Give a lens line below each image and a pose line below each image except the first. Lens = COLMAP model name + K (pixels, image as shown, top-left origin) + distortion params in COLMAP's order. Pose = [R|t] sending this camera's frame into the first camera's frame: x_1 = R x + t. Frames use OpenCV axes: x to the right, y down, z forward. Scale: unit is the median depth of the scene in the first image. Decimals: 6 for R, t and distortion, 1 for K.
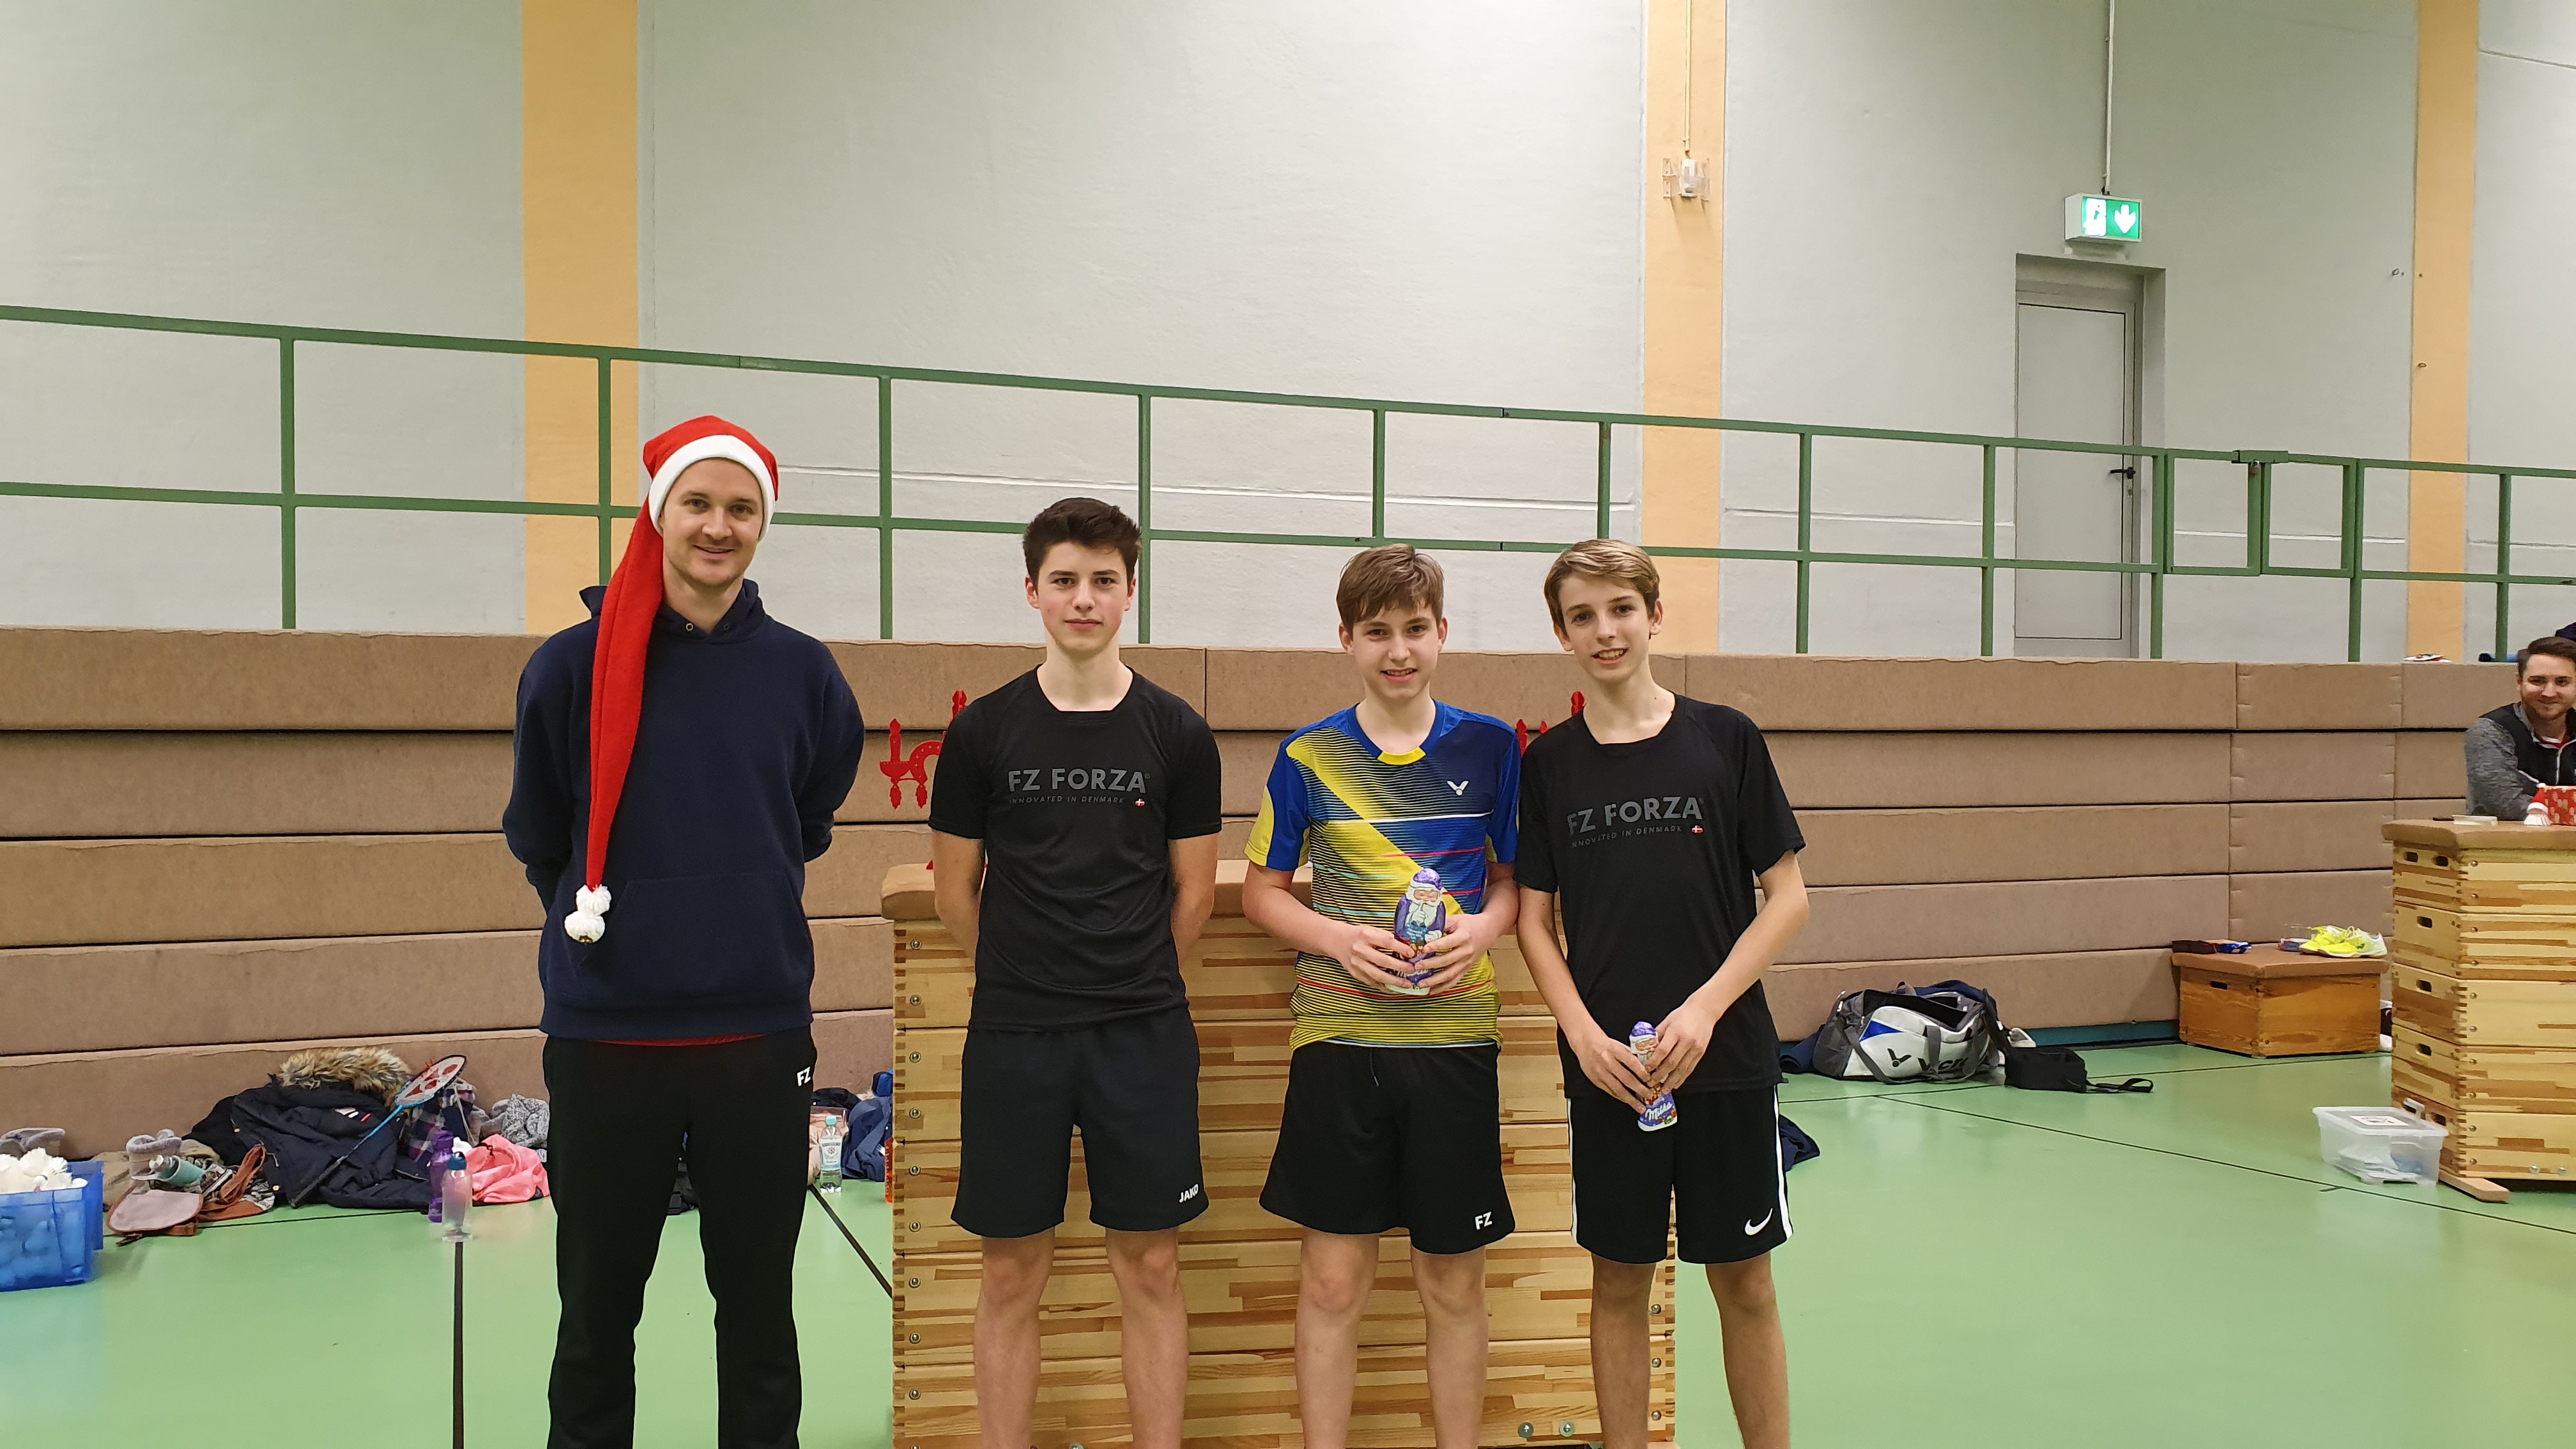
lens RADIAL K [[2104.9, 0, 1208.3], [0, 2104.9, 740.1], [0, 0, 1]] dist [-0.010419, 0.049195]
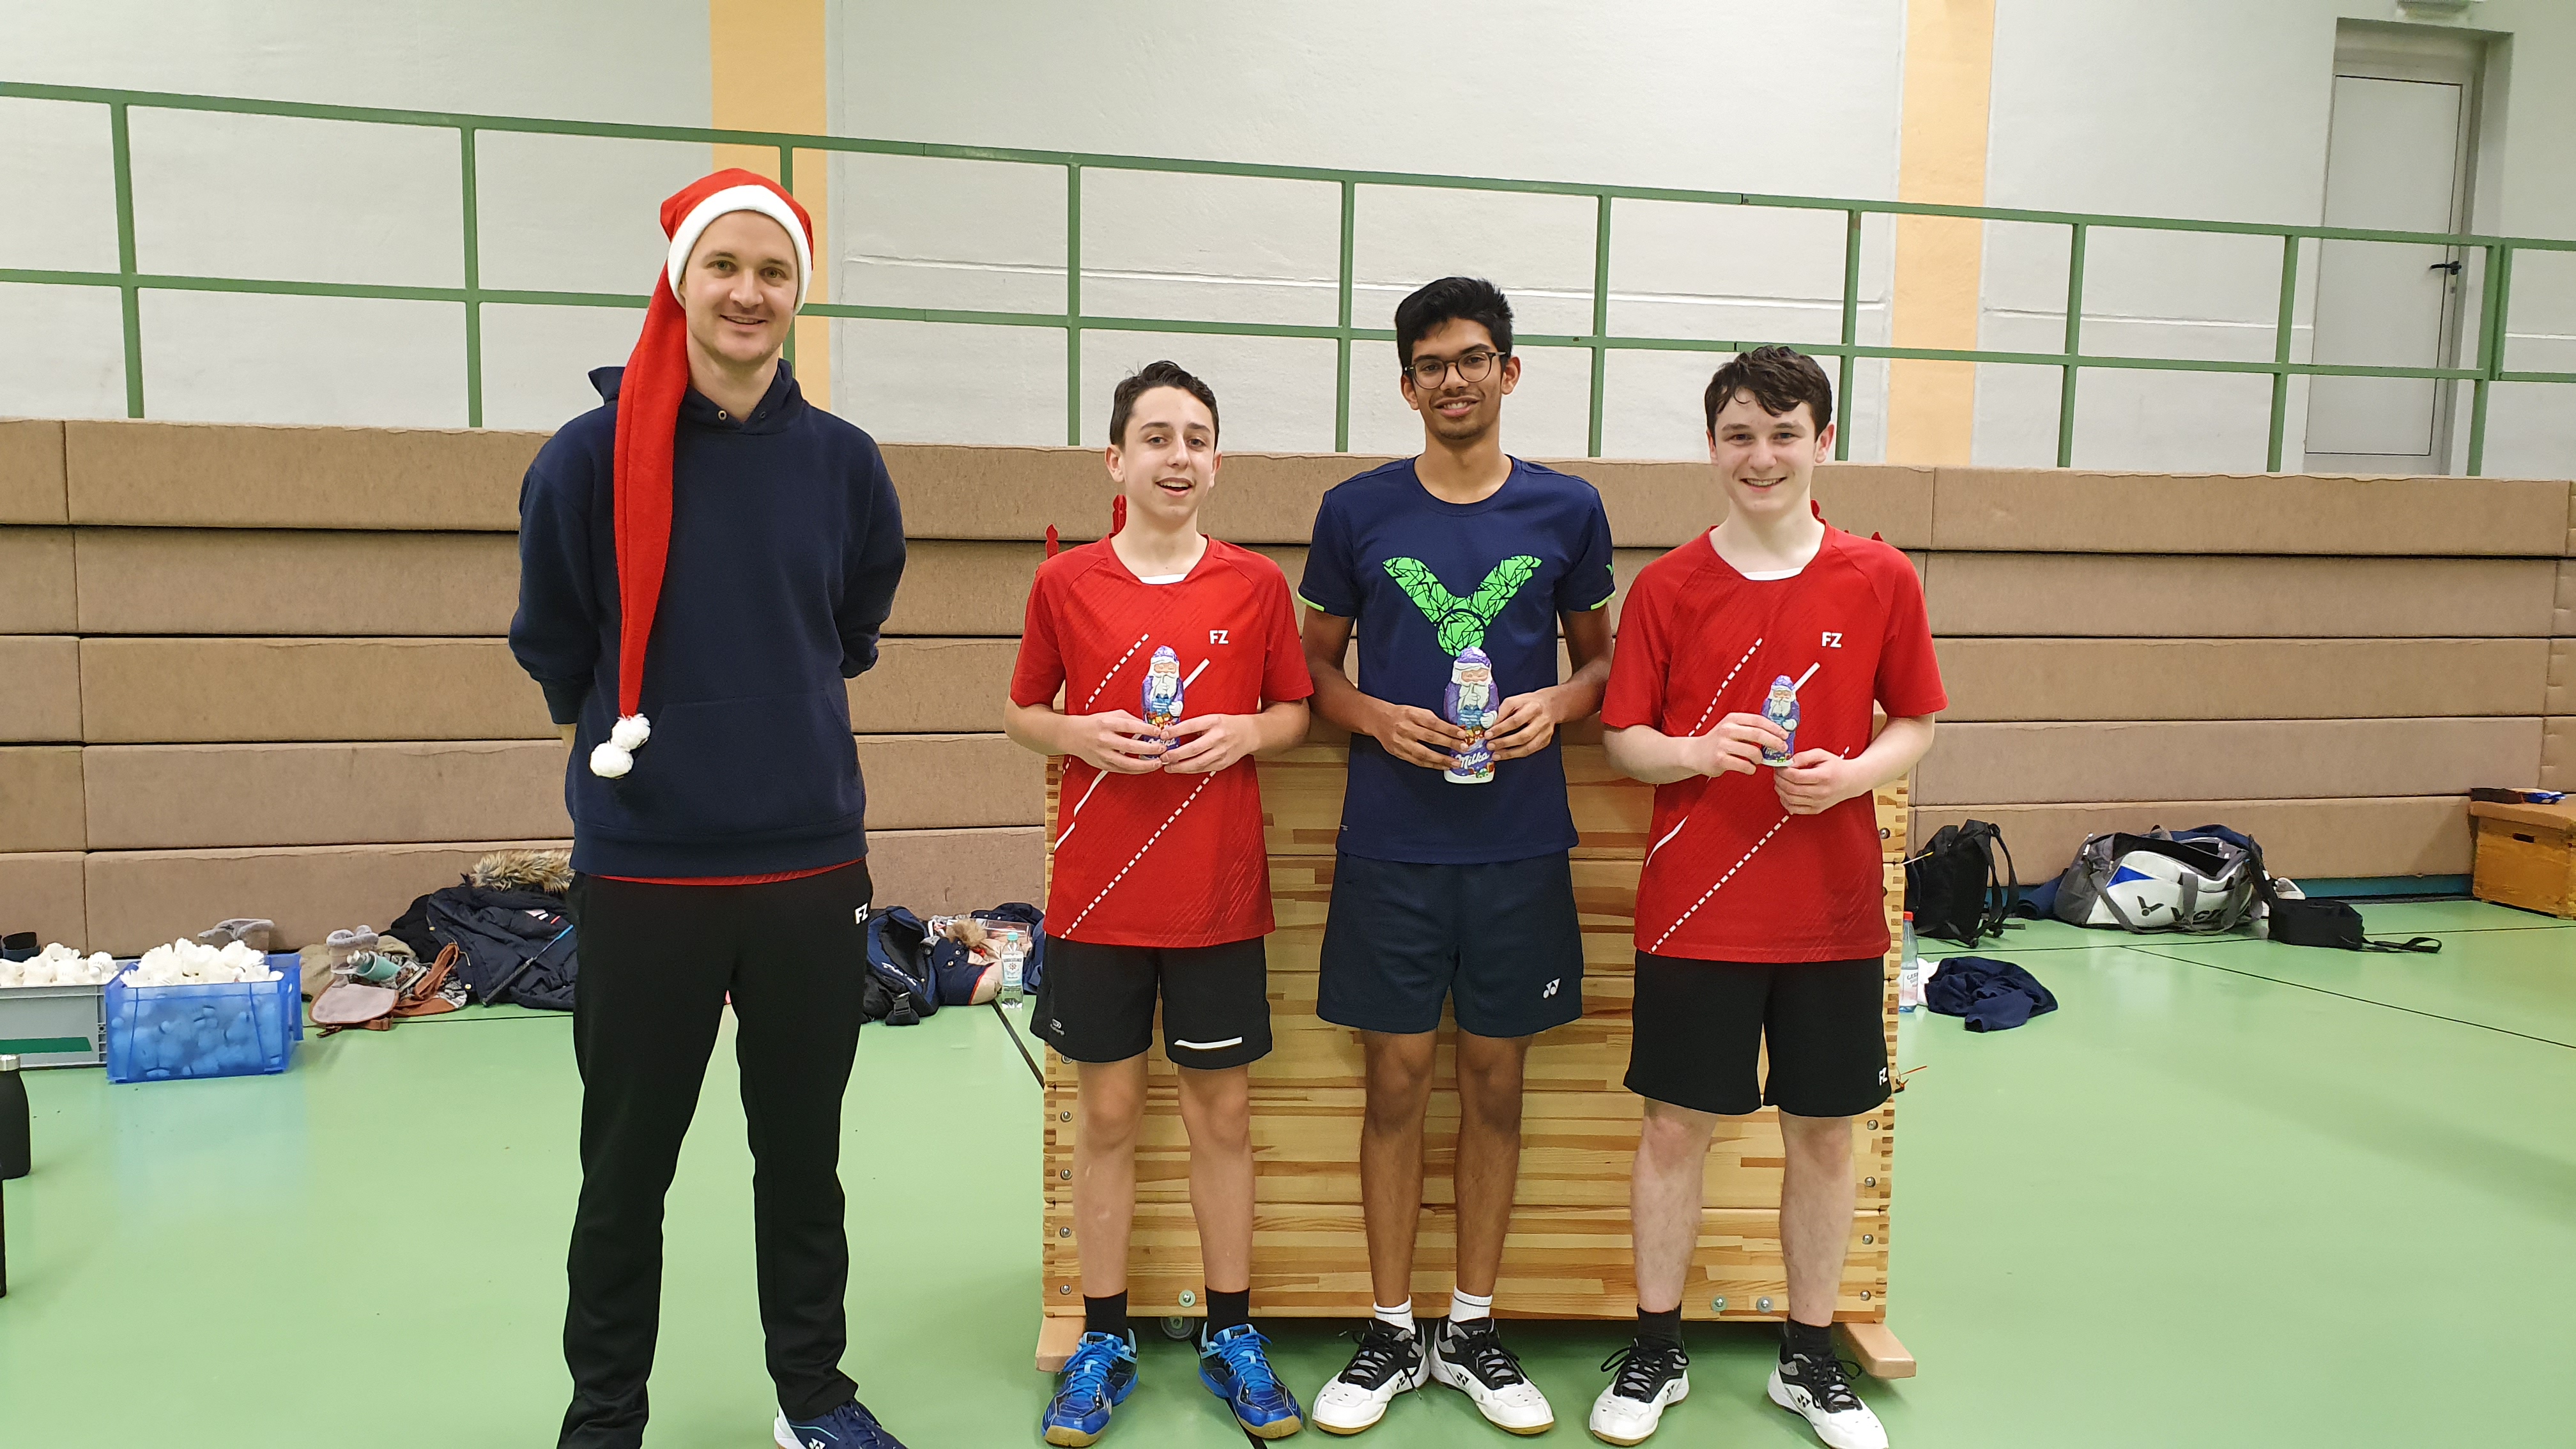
lens RADIAL K [[2065.9, 0, 1203.5], [0, 2065.9, 739.5], [0, 0, 1]] dist [0.004173, 0.023416]
pose [[0.993831, 0.023420, -0.108408, 0.011193], [-0.013429, 0.995669, 0.091991, -0.001005], [0.110093, -0.089967, 0.989841, 0.060259]]
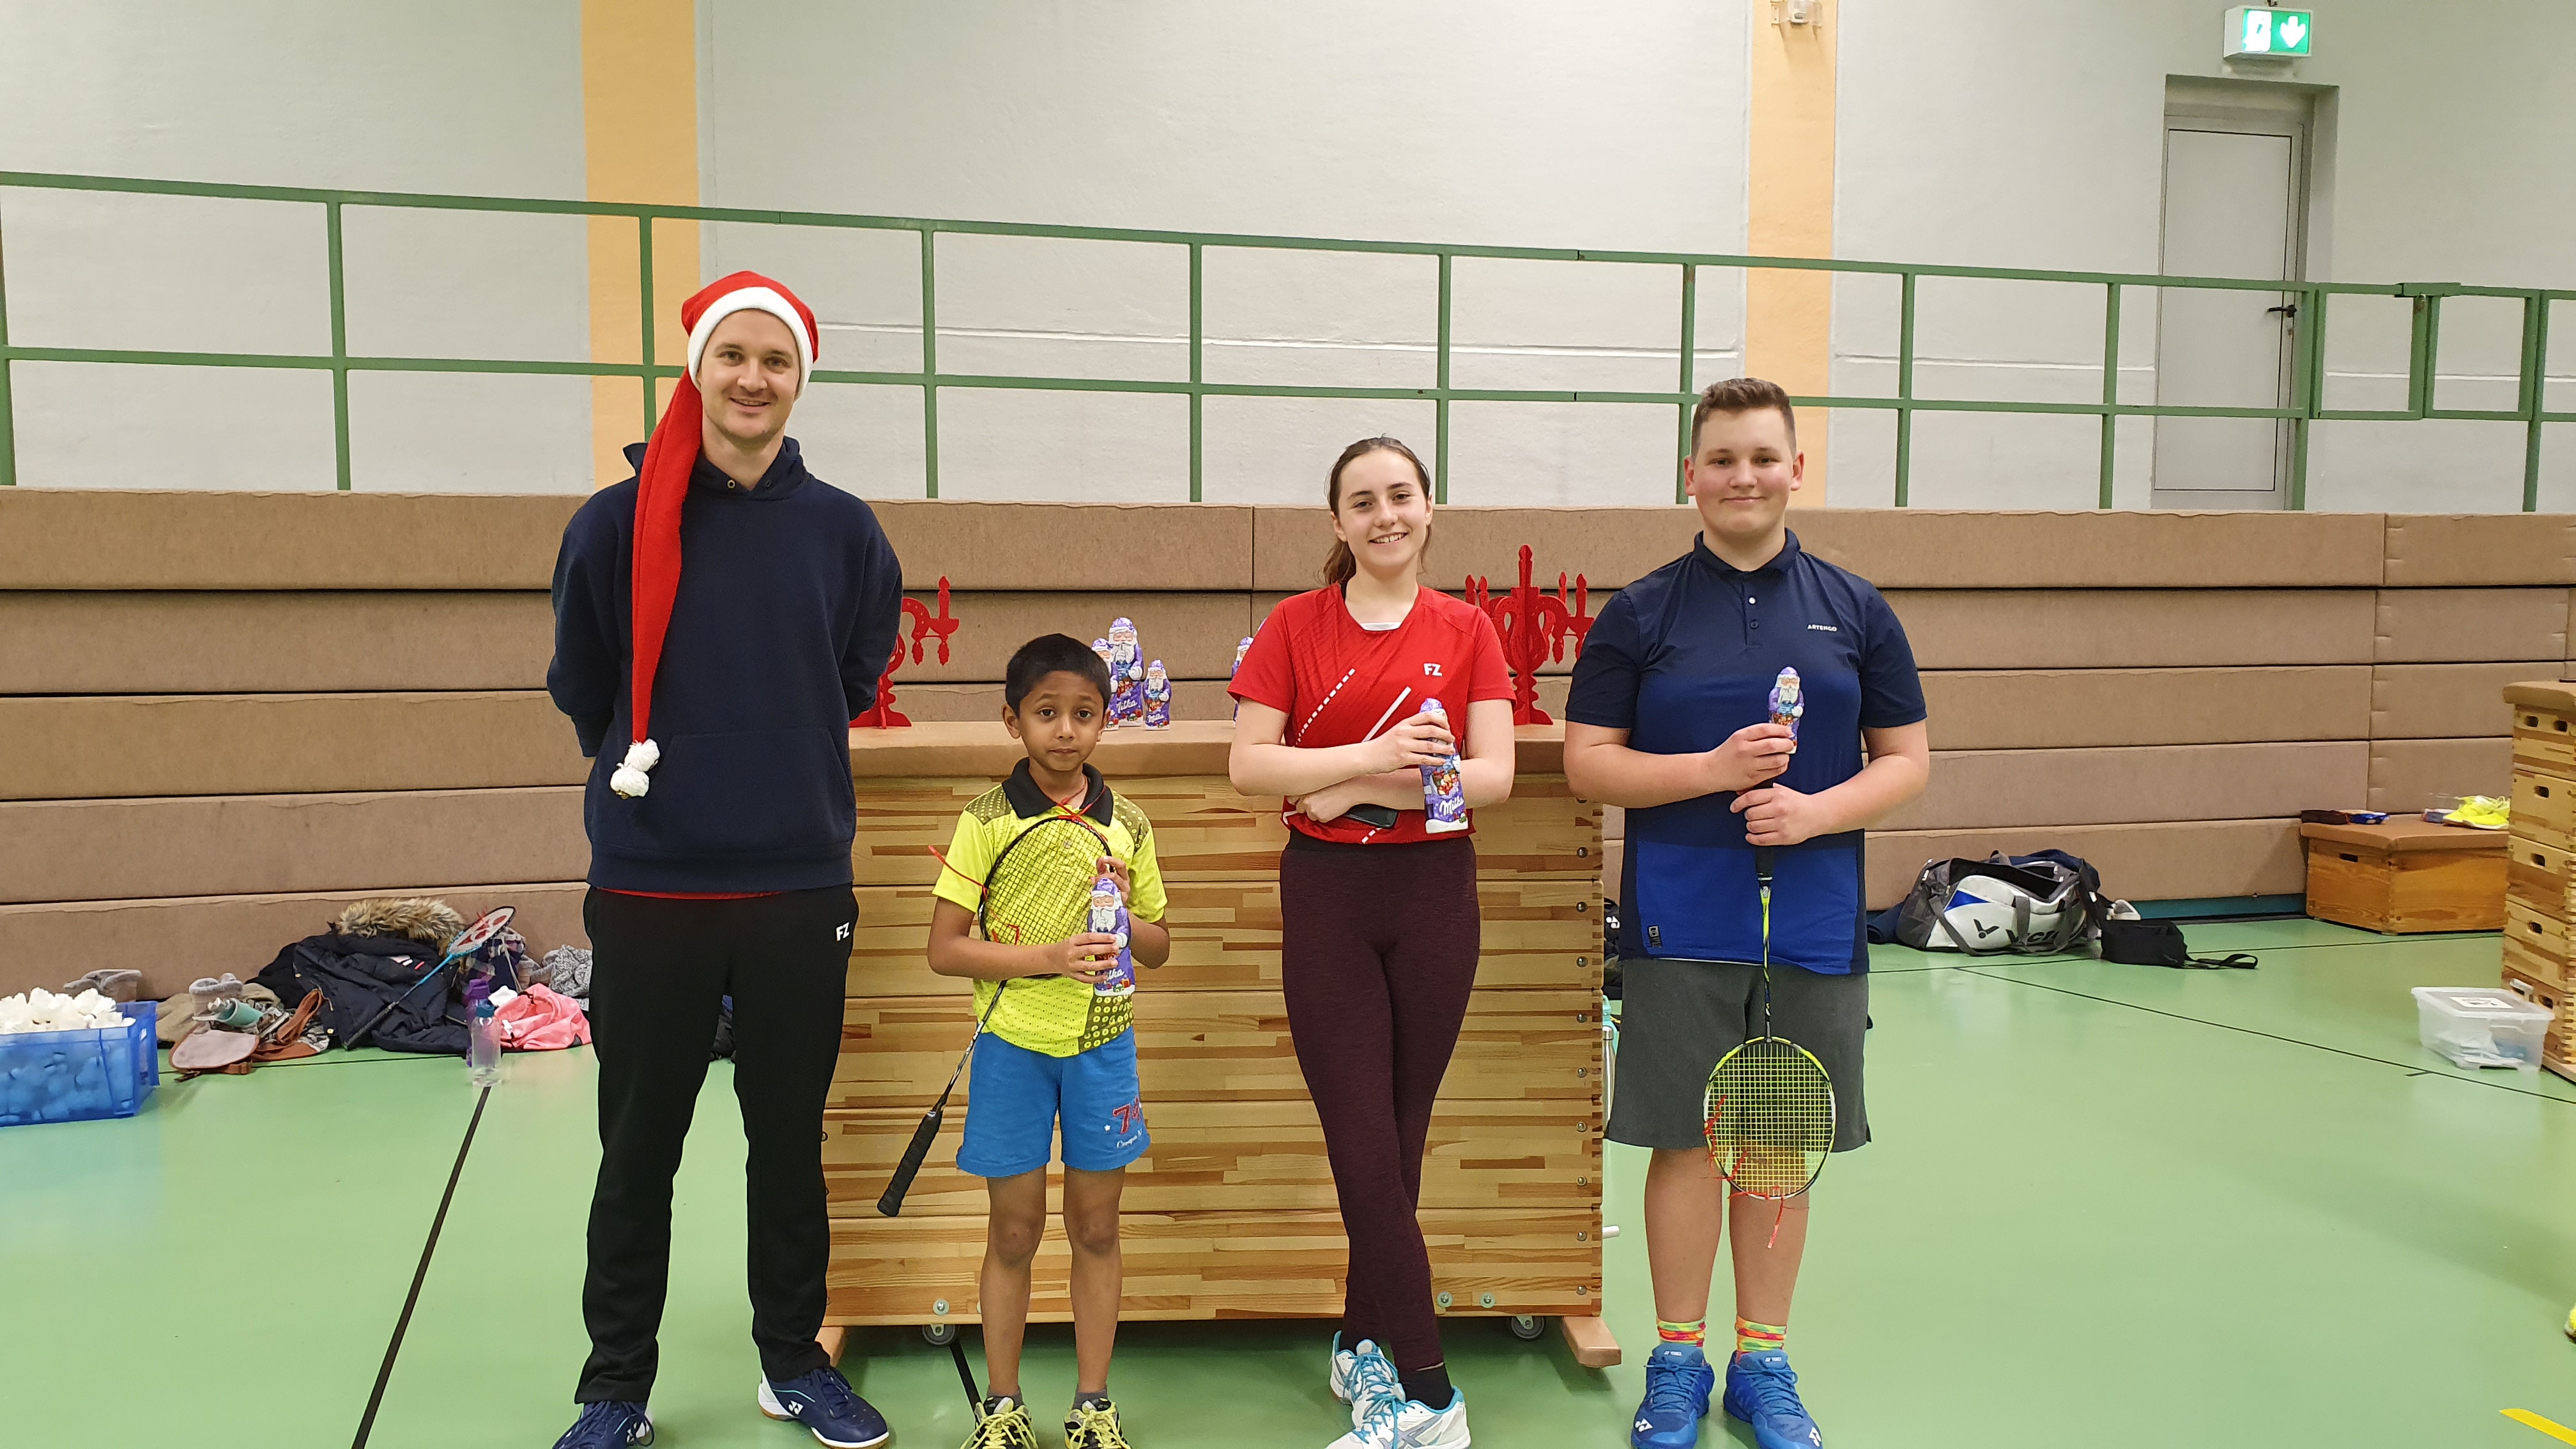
lens RADIAL K [[2097.0, 0, 1279.8], [0, 2097.0, 739.6], [0, 0, 1]] dist [-0.025048, 0.086231]
pose [[0.994916, 0.005076, -0.100578, 0.113290], [0.001407, 0.997930, 0.064287, 0.003064], [0.100696, -0.064101, 0.992850, 0.026579]]
